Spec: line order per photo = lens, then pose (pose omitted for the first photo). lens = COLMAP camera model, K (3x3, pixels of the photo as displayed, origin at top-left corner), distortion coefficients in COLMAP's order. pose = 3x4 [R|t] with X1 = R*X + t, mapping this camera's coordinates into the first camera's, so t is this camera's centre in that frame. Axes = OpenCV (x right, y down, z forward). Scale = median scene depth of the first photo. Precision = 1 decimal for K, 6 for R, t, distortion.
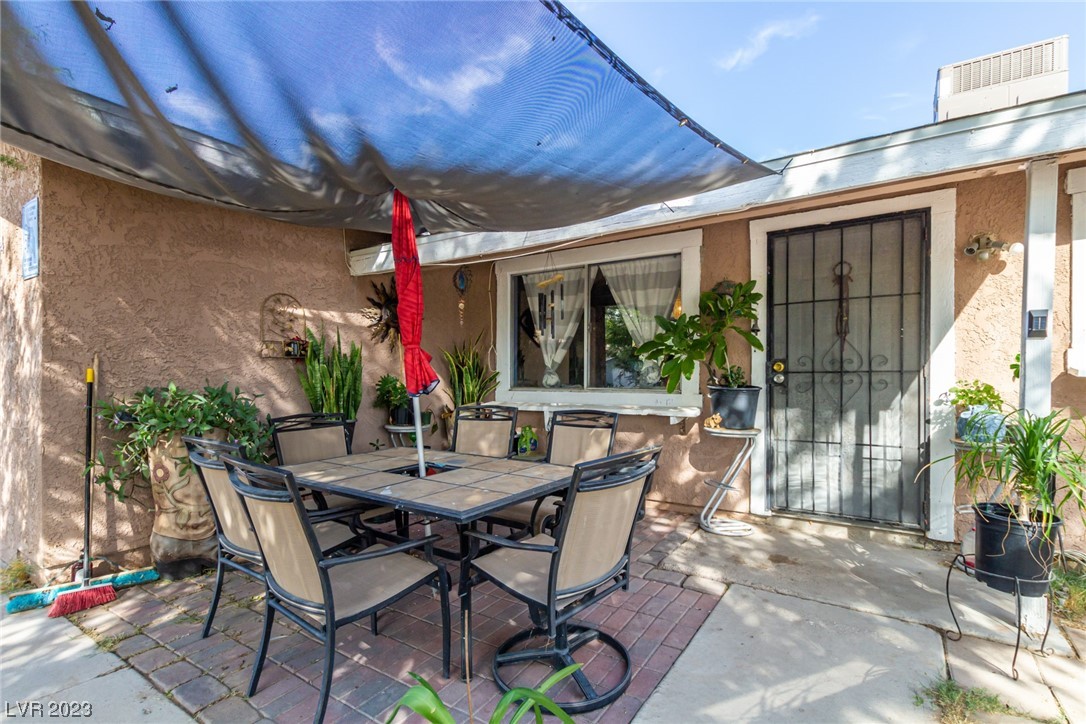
lens RADIAL K [[512.9, 0, 543.8], [0, 512.9, 365.8], [0, 0, 1]] dist [0.001886, 0.000165]
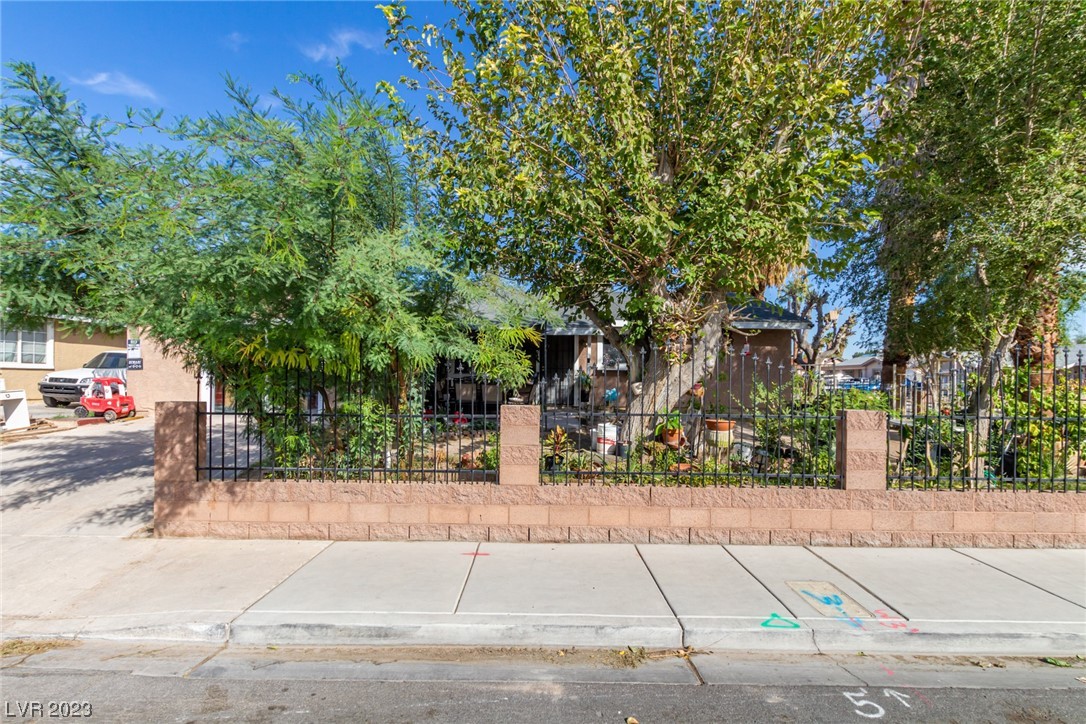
lens RADIAL K [[512.9, 0, 539.9], [0, 512.9, 364.4], [0, 0, 1]] dist [0.001886, 0.000165]
pose [[0.816979, 0.007816, 0.576614, -1.923817], [-0.007284, 0.999968, -0.003234, -0.003537], [-0.576621, -0.001558, 0.817010, -2.310065]]
